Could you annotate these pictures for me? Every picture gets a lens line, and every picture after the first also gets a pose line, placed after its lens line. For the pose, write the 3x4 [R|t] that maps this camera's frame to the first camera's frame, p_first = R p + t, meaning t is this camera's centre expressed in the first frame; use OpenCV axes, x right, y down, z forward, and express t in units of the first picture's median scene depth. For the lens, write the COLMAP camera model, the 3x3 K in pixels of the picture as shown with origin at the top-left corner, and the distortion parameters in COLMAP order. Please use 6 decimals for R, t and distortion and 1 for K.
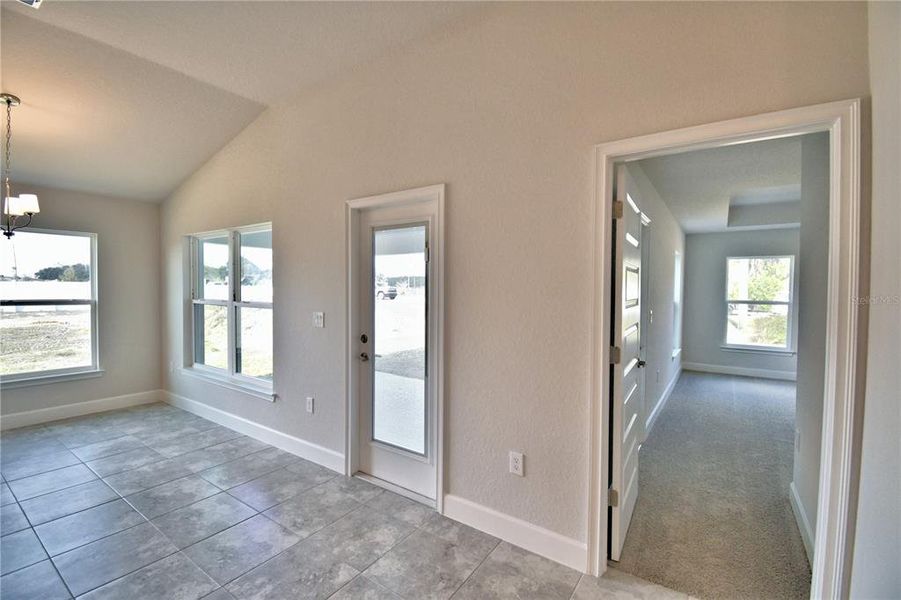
lens RADIAL K [[395.0, 0, 449.0], [0, 395.0, 299.8], [0, 0, 1]] dist [0.020167, -0.025382]
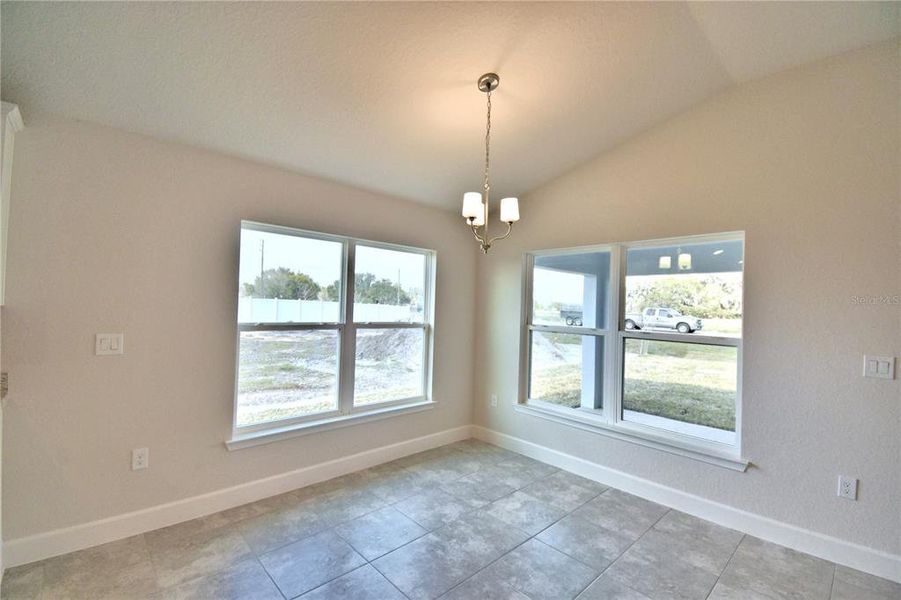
lens RADIAL K [[395.0, 0, 449.0], [0, 395.0, 299.8], [0, 0, 1]] dist [0.020167, -0.025382]
pose [[0.975440, 0.011559, -0.219961, -0.694211], [-0.022206, 0.998695, -0.045997, -0.013804], [0.219143, 0.049752, 0.974424, 0.125496]]
